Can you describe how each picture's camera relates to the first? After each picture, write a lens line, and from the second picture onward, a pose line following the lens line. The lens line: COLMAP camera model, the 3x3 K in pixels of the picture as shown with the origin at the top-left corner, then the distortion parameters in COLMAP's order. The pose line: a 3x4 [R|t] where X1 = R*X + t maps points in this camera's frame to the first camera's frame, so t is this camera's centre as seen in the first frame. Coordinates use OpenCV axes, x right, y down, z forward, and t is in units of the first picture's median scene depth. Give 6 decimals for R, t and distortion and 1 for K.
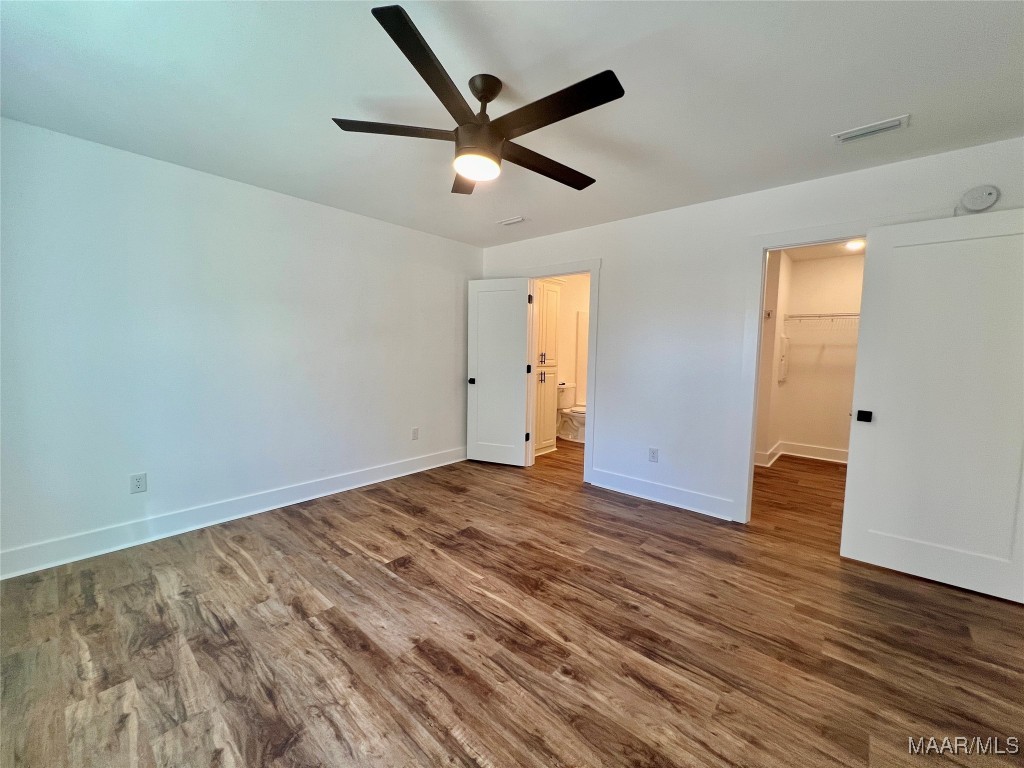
lens RADIAL K [[410.1, 0, 507.8], [0, 410.1, 383.6], [0, 0, 1]] dist [-0.003337, 0.000775]
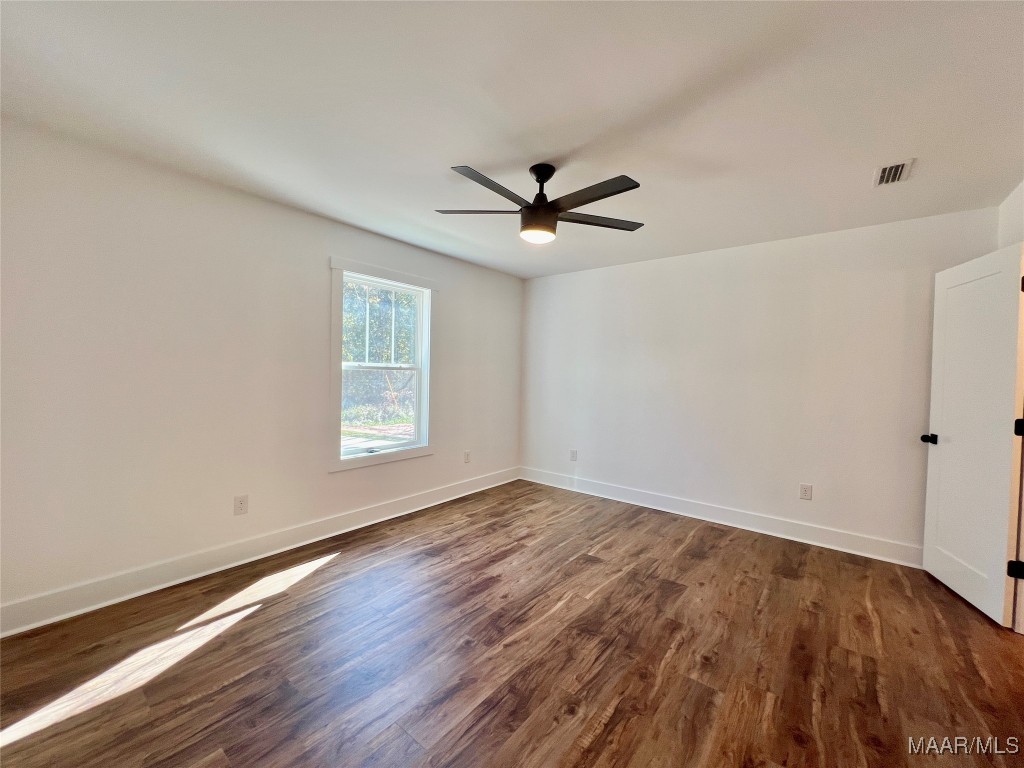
lens RADIAL K [[410.1, 0, 508.7], [0, 410.1, 382.5], [0, 0, 1]] dist [-0.003337, 0.000775]
pose [[0.046136, 0.007076, -0.998910, 0.957887], [-0.109030, 0.994036, 0.002005, -0.043996], [0.992967, 0.108819, 0.046632, 0.705773]]
